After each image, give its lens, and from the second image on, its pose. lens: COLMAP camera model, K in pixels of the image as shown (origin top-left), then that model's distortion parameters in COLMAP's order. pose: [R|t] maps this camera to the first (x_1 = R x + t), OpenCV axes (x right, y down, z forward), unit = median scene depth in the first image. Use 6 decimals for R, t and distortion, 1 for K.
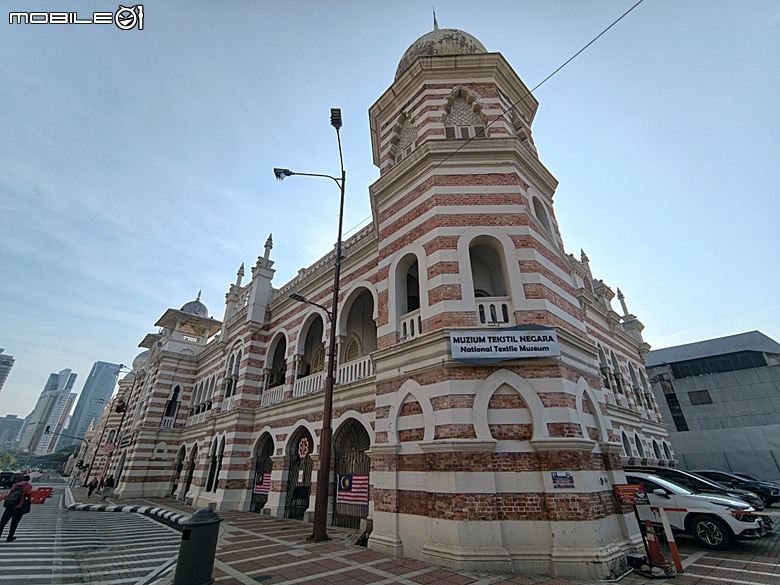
lens RADIAL K [[345.8, 0, 386.1], [0, 345.8, 286.0], [0, 0, 1]] dist [-0.036292, 0.038736]
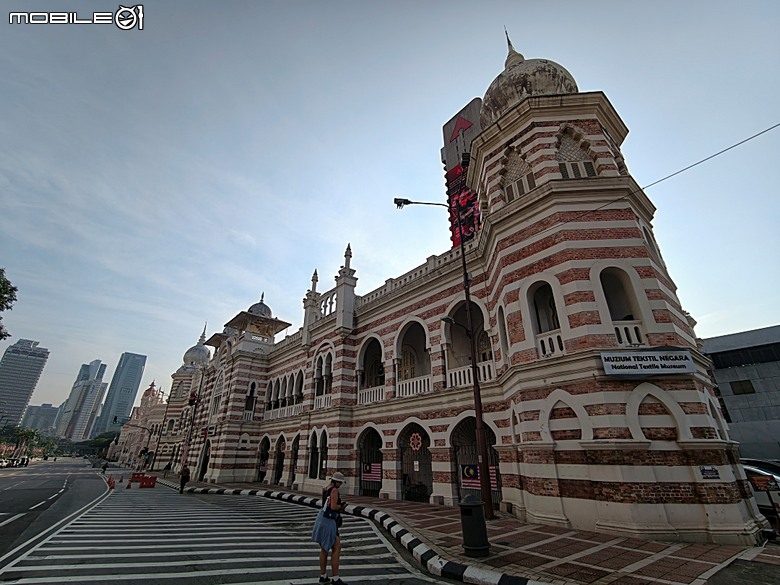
lens RADIAL K [[344.8, 0, 392.1], [0, 344.8, 287.4], [0, 0, 1]] dist [-0.015337, 0.012655]
pose [[0.999450, -0.013112, -0.030454, -0.332428], [0.014104, 0.999369, 0.032584, -0.096304], [0.030007, -0.032996, 0.999005, -0.154980]]
